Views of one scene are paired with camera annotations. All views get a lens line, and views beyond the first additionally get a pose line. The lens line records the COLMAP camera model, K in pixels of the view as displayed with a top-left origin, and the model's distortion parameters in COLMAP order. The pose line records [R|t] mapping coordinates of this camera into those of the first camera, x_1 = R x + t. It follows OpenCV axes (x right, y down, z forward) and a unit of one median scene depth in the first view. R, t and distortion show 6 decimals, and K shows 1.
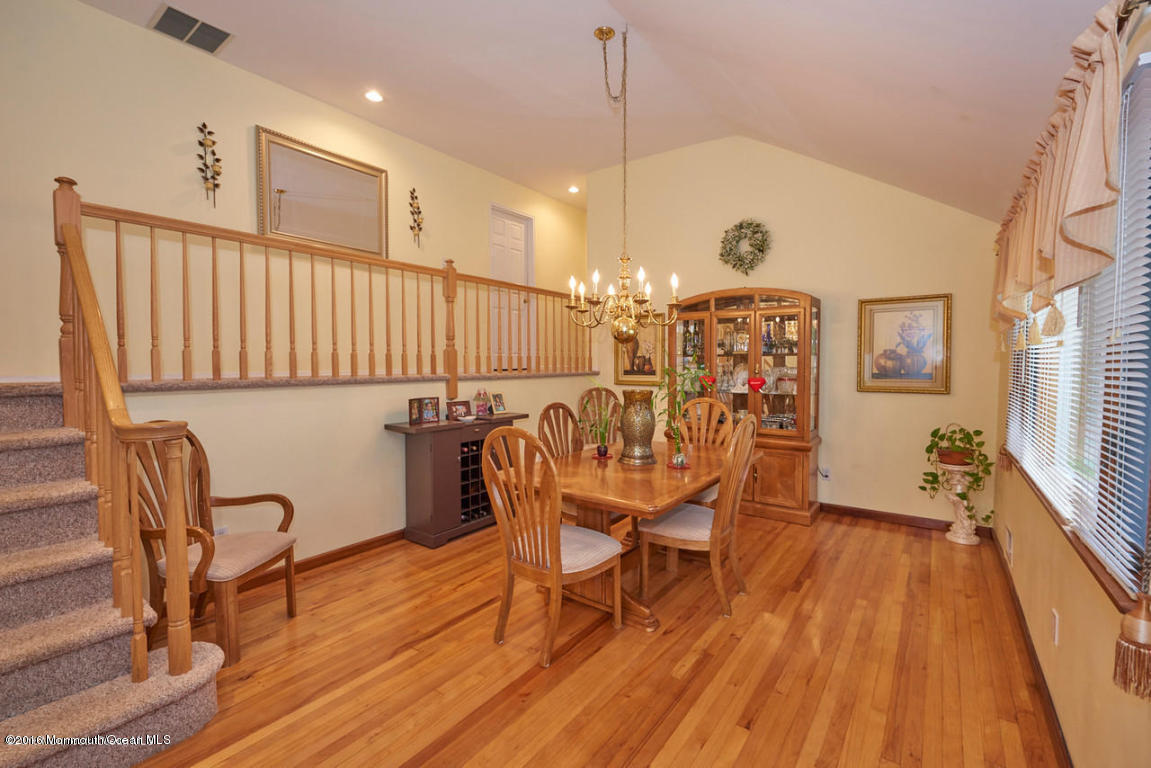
lens RADIAL K [[503.0, 0, 570.8], [0, 503.0, 382.0], [0, 0, 1]] dist [0.002818, -0.000027]
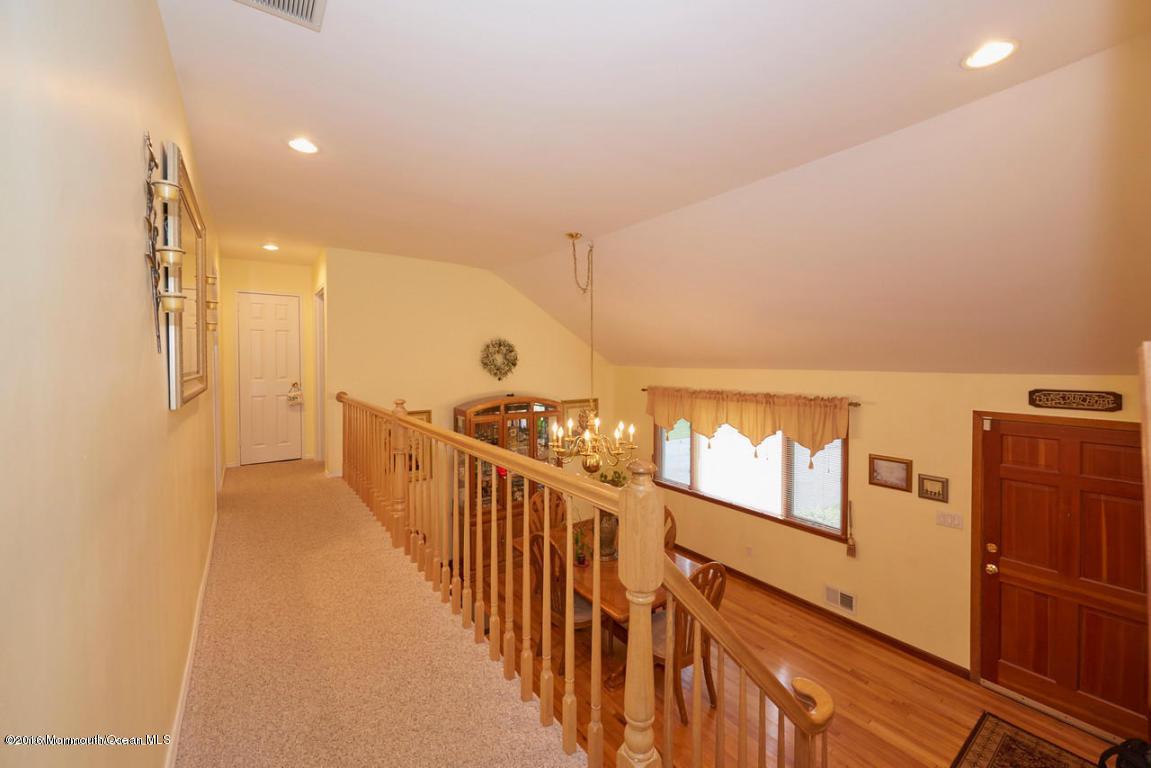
lens RADIAL K [[454.0, 0, 584.4], [0, 454.0, 365.8], [0, 0, 1]] dist [-0.002810, -0.000418]
pose [[0.294955, -0.011205, 0.955445, -0.974039], [0.034529, 0.999403, 0.001061, -0.332568], [-0.954887, 0.032677, 0.295166, 0.598223]]
